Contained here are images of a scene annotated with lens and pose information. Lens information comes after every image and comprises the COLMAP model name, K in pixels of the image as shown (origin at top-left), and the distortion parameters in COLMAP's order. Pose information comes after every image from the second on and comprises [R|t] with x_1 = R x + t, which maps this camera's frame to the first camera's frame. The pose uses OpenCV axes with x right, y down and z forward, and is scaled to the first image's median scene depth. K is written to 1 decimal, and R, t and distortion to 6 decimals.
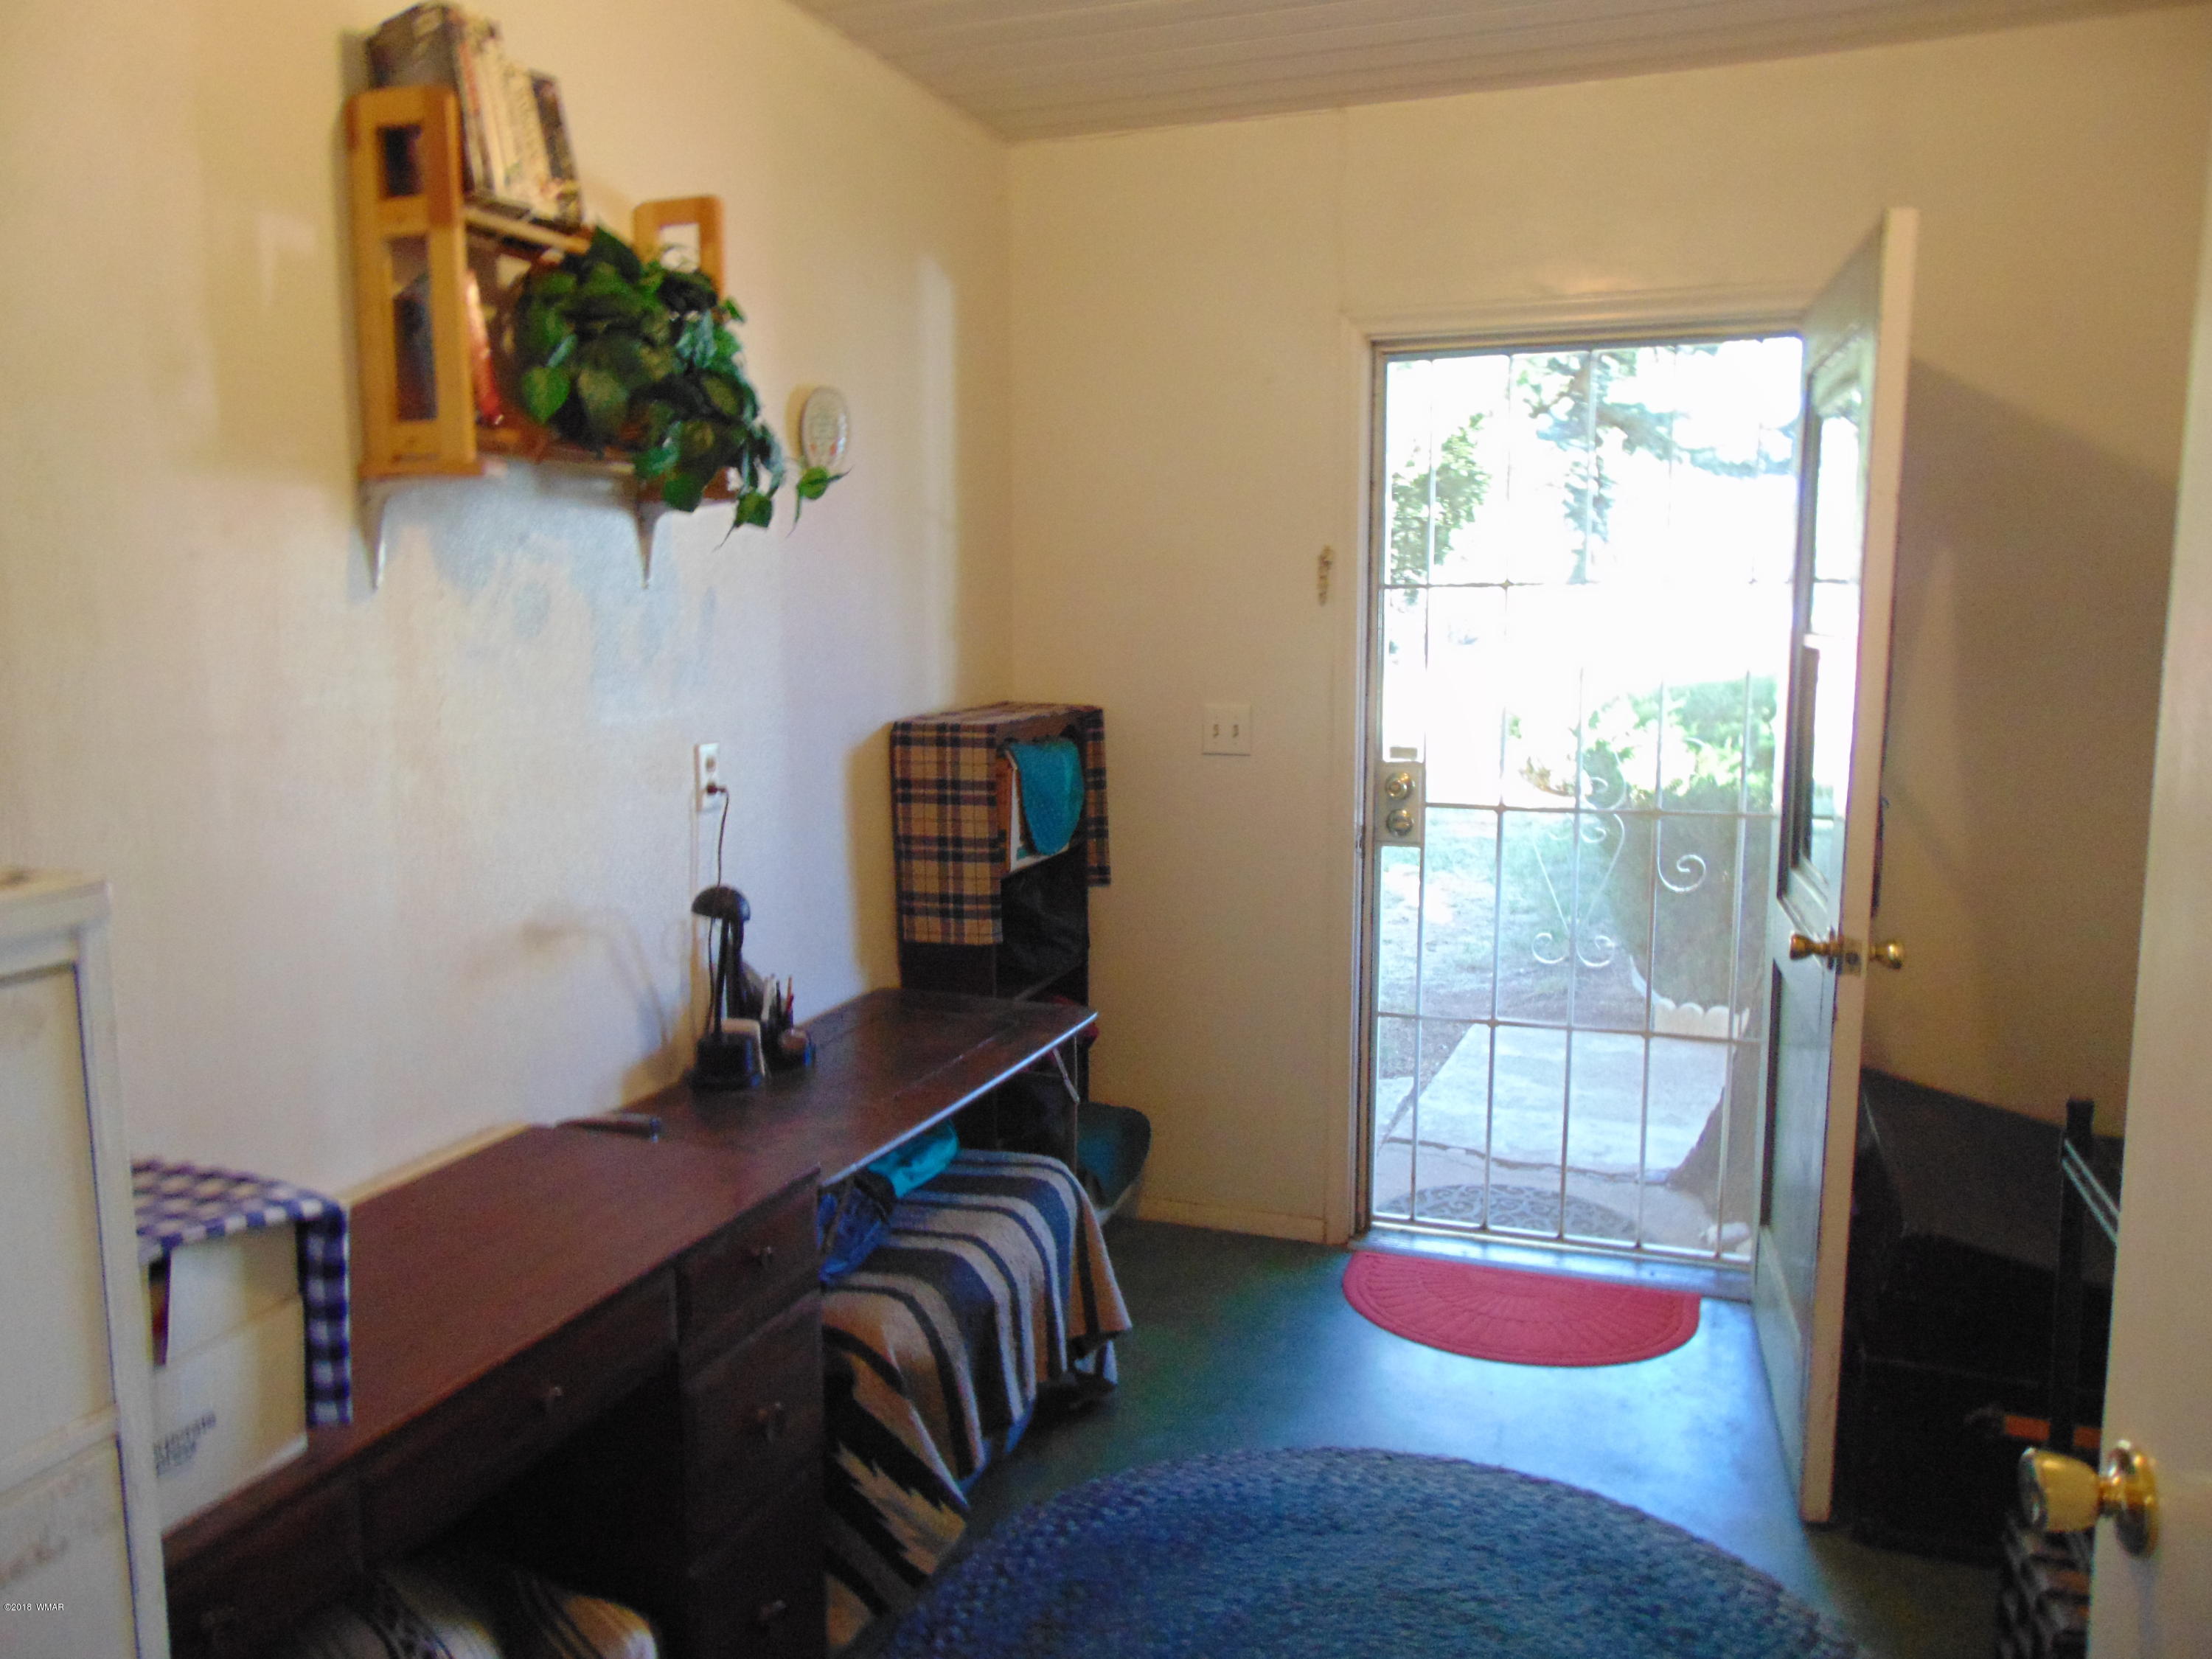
lens RADIAL K [[1642.2, 0, 1093.3], [0, 1642.2, 824.4], [0, 0, 1]] dist [-0.048955, 0.080952]
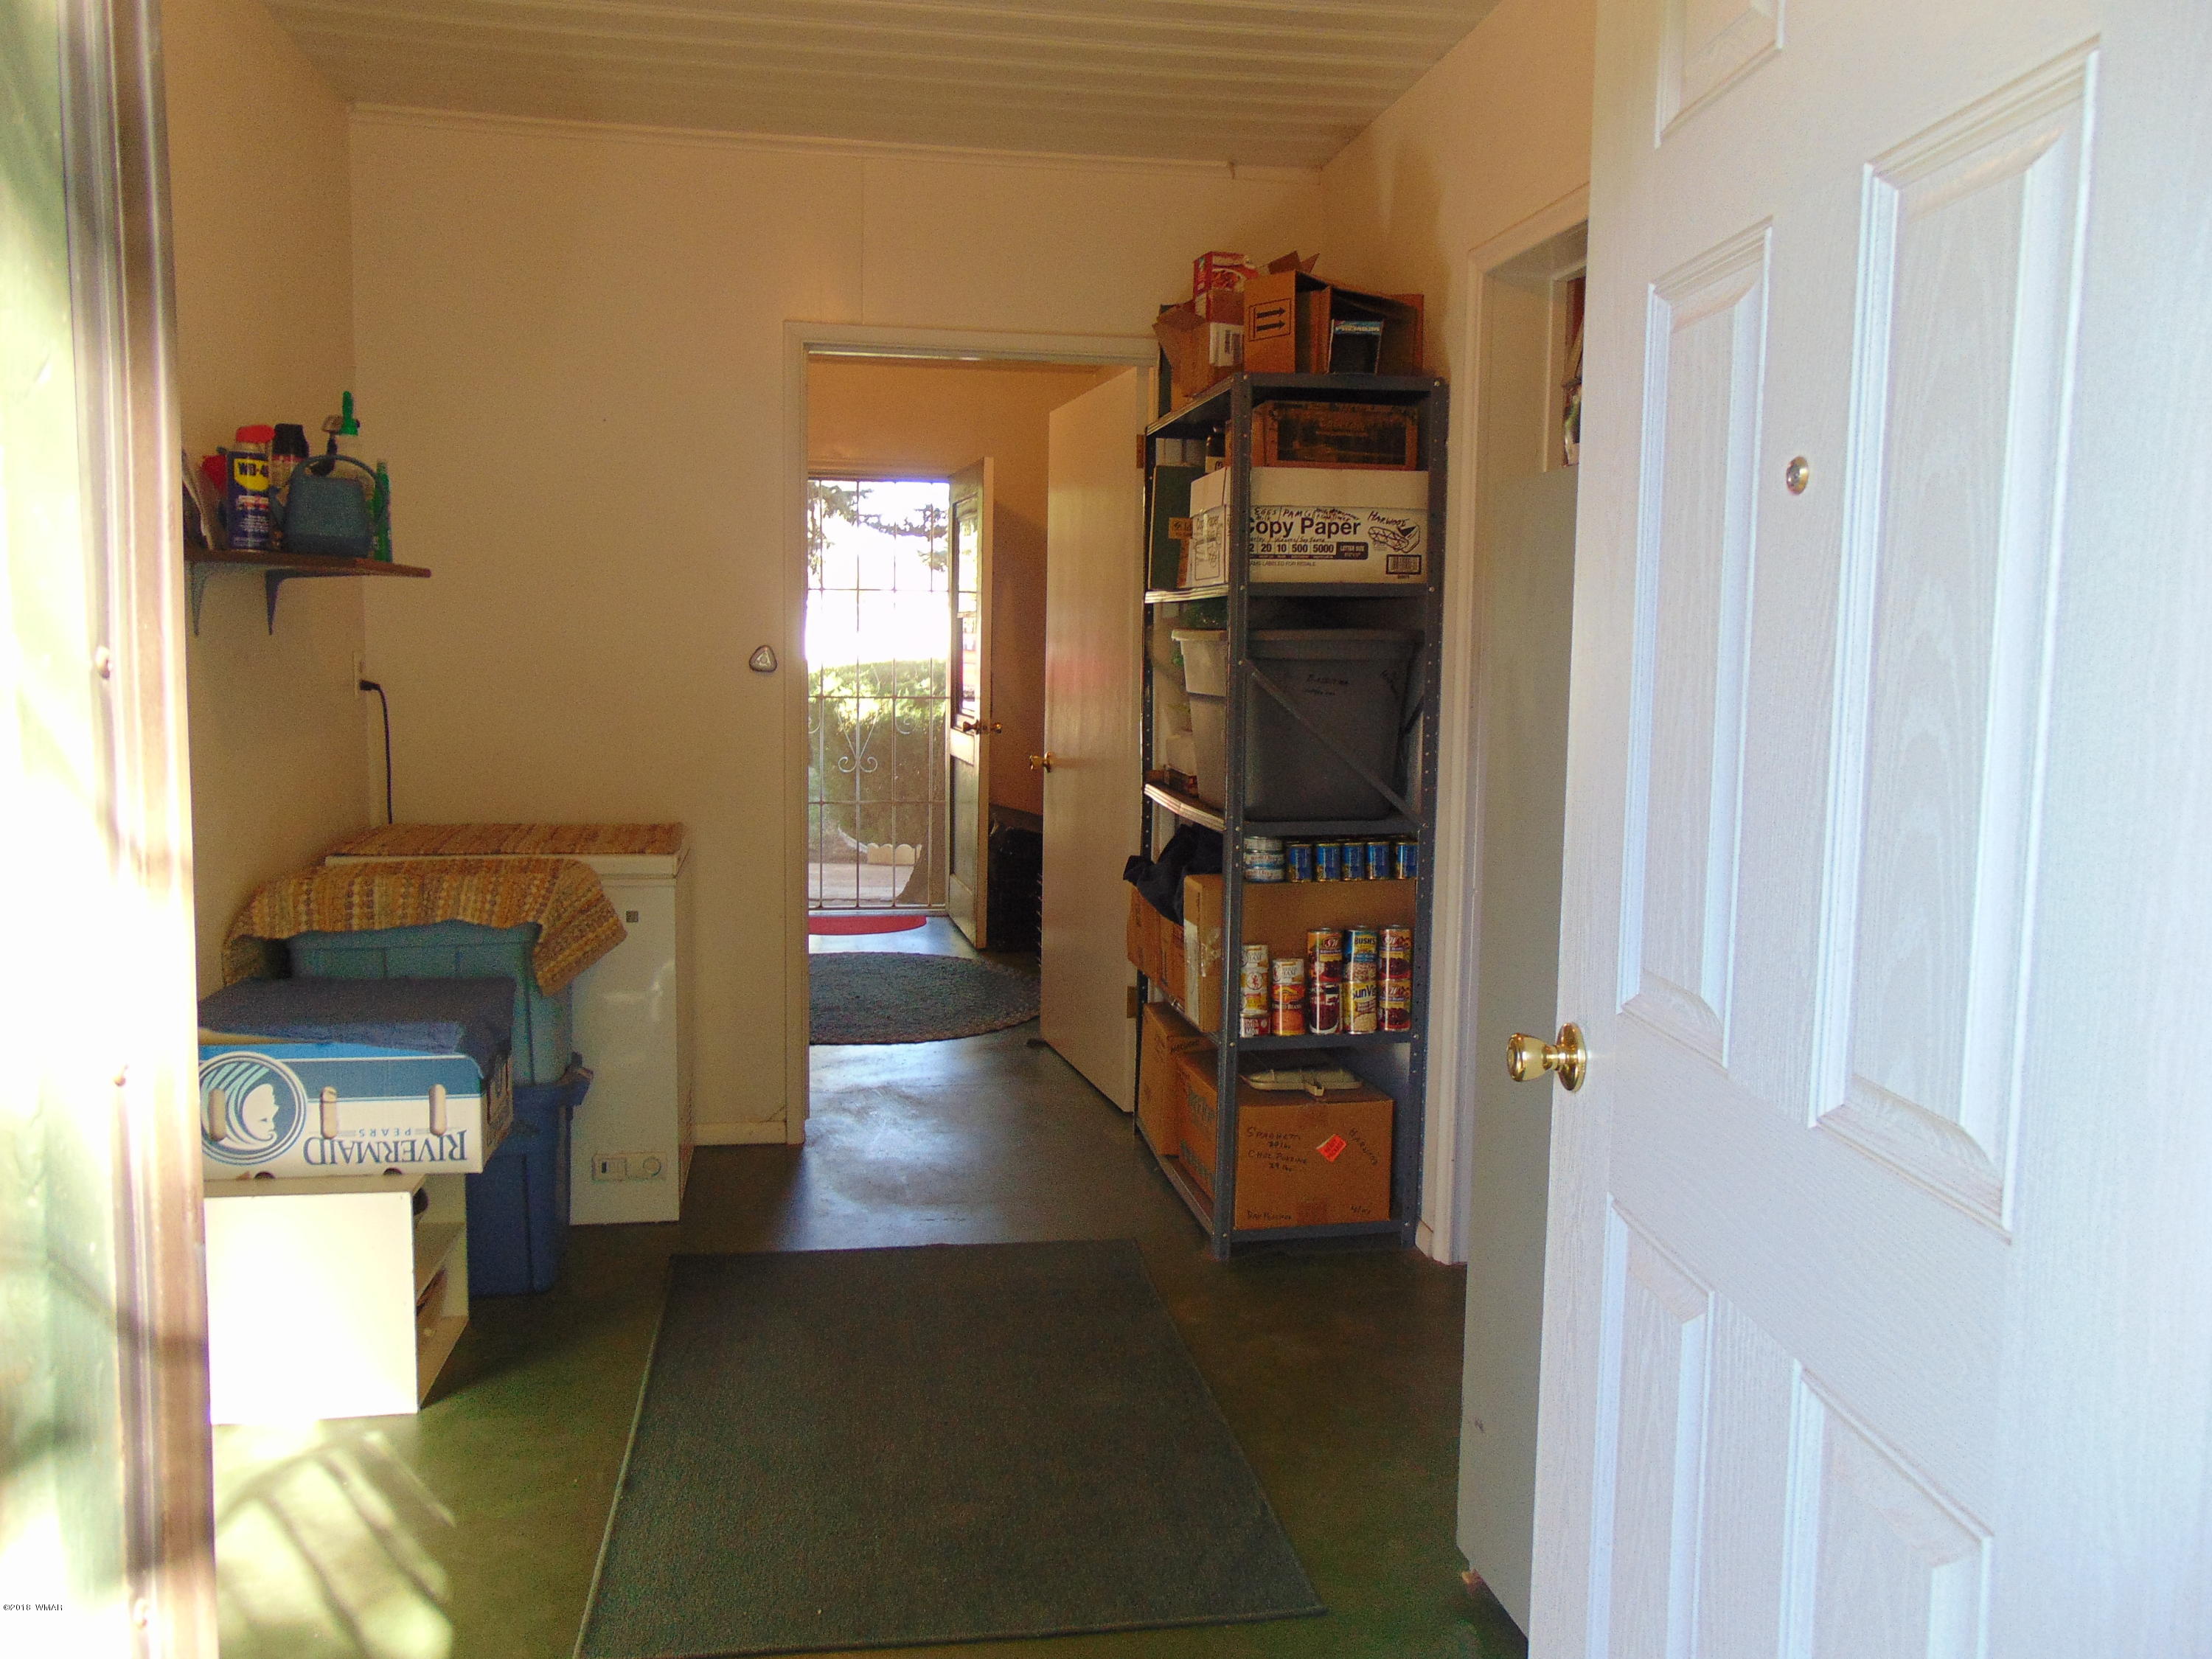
lens RADIAL K [[1642.2, 0, 1093.3], [0, 1642.2, 824.4], [0, 0, 1]] dist [-0.048955, 0.080952]
pose [[0.864985, -0.032538, 0.500742, -0.543158], [0.041506, 0.999115, -0.006777, 0.194637], [-0.500079, 0.026646, 0.865570, -1.047060]]
